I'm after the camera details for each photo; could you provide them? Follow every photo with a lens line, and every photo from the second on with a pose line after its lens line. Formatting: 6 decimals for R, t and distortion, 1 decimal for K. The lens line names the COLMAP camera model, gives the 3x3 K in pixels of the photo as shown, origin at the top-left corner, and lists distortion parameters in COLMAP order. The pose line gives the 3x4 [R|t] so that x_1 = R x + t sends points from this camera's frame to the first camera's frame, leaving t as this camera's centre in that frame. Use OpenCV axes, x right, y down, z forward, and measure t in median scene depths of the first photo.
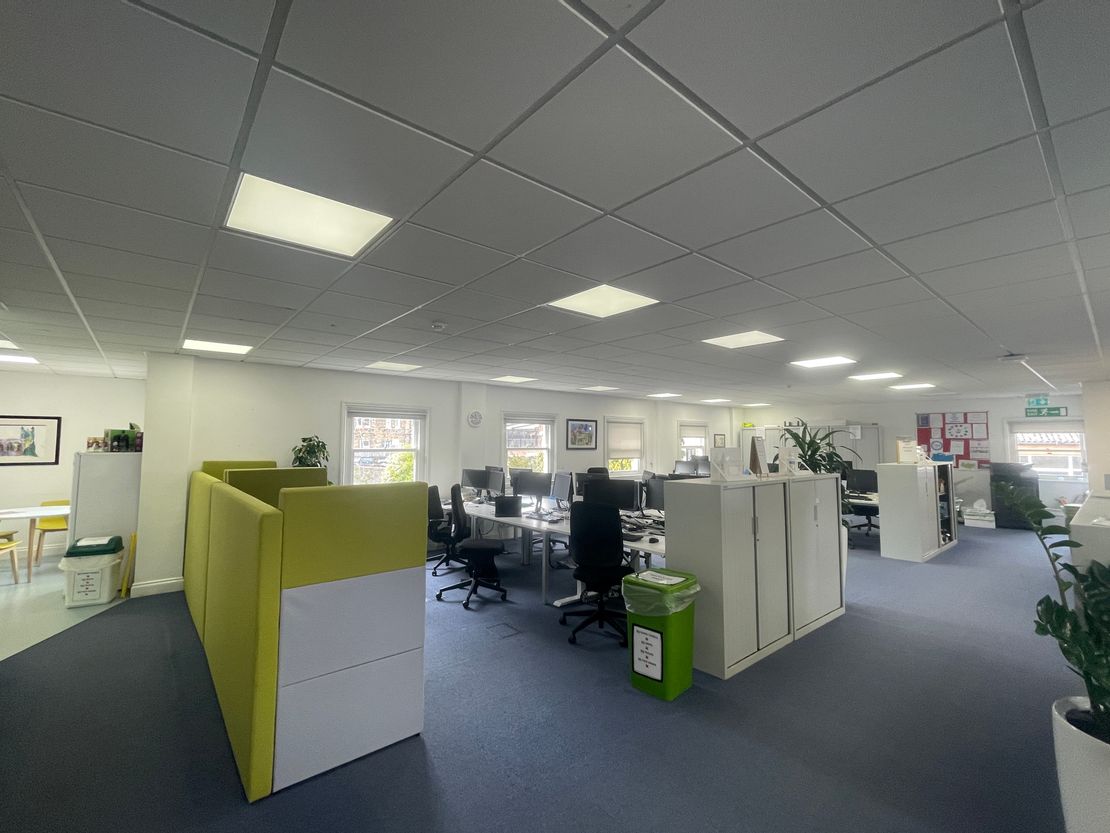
lens RADIAL K [[483.5, 0, 555.0], [0, 483.5, 416.5], [0, 0, 1]] dist [0.000753, 0.000302]
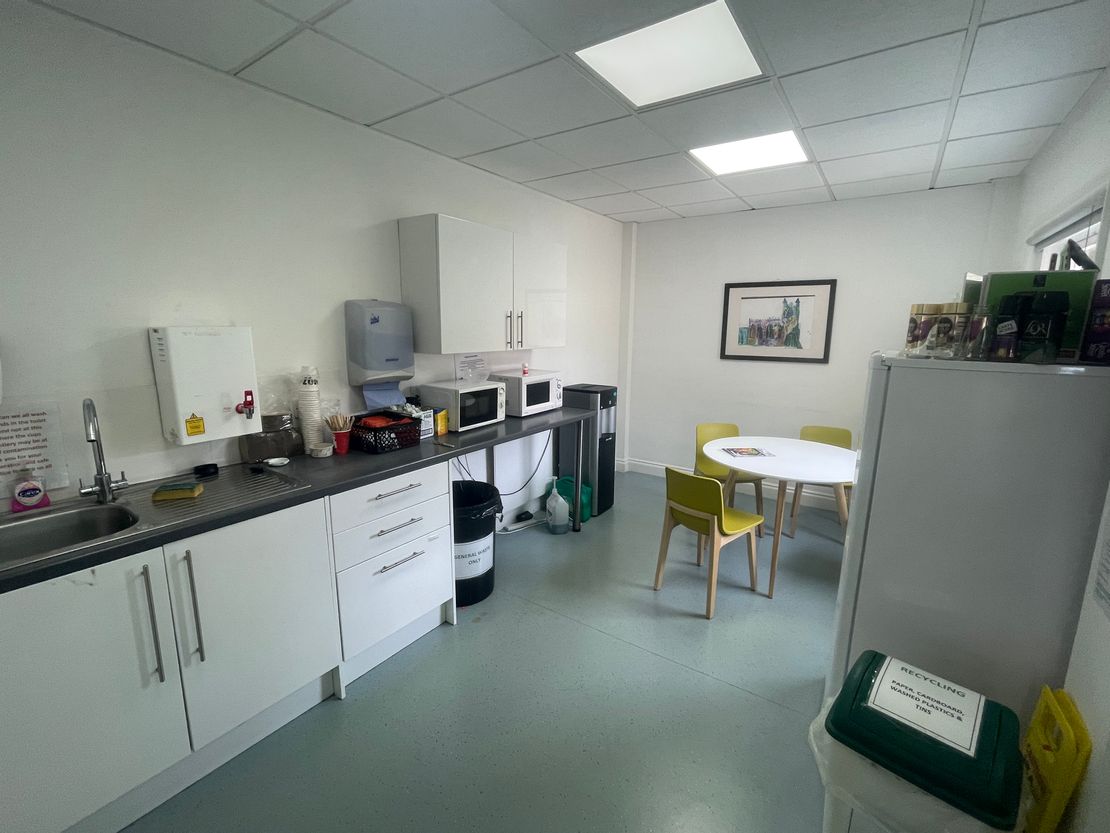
lens RADIAL K [[483.5, 0, 555.0], [0, 483.5, 416.5], [0, 0, 1]] dist [0.000753, 0.000302]
pose [[0.261862, 0.177125, -0.948712, -0.569041], [0.055081, 0.978669, 0.197922, 0.030059], [0.963532, -0.104084, 0.246520, 0.553575]]
